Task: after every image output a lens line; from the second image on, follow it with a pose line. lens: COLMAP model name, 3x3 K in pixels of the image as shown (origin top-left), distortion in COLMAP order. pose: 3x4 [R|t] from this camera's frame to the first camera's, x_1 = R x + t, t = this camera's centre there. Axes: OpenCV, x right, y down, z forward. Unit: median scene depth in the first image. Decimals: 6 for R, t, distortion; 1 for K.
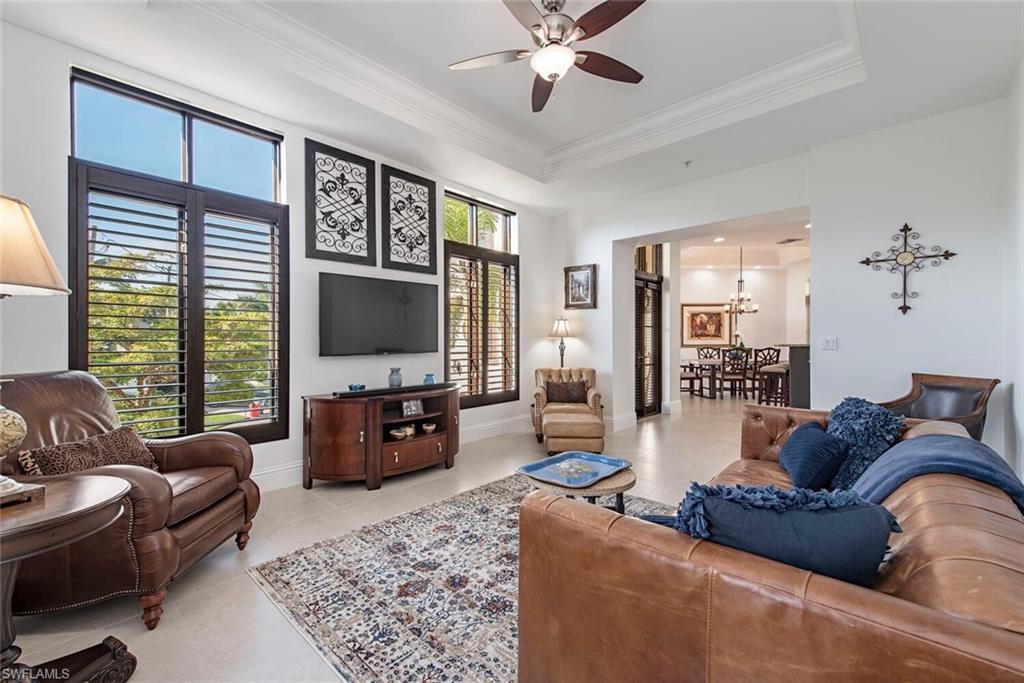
lens RADIAL K [[410.3, 0, 514.1], [0, 410.3, 343.3], [0, 0, 1]] dist [0.002422, 0.000208]
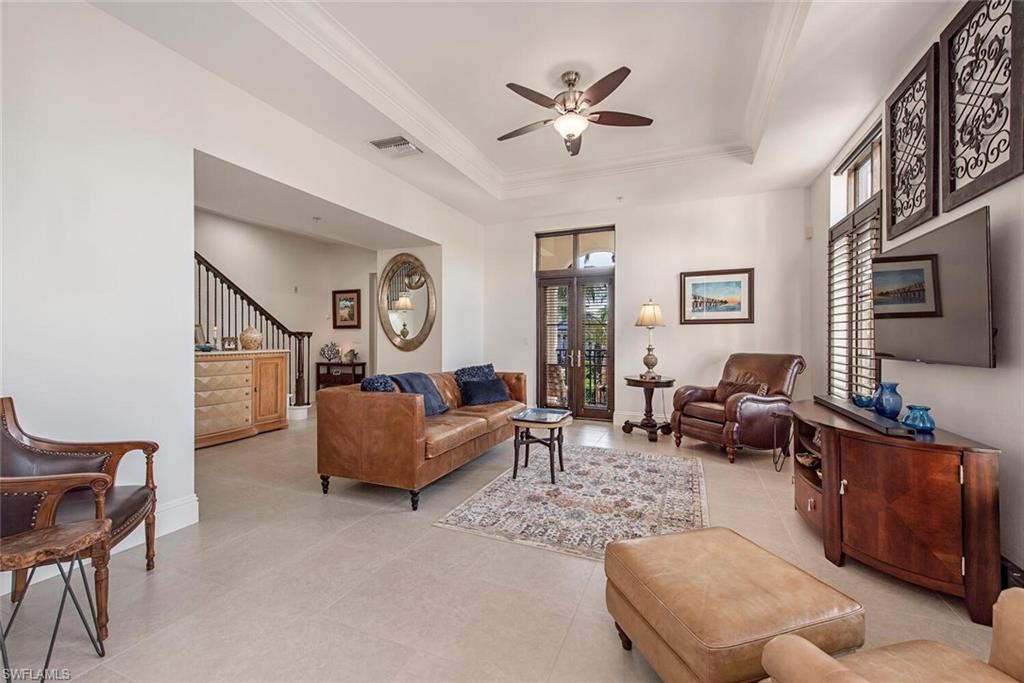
lens RADIAL K [[410.3, 0, 513.7], [0, 410.3, 335.5], [0, 0, 1]] dist [0.002422, 0.000208]
pose [[-0.936762, -0.005398, -0.349925, 0.337186], [-0.006975, 0.999970, 0.003249, -0.007753], [0.349897, 0.005484, -0.936772, 1.010288]]
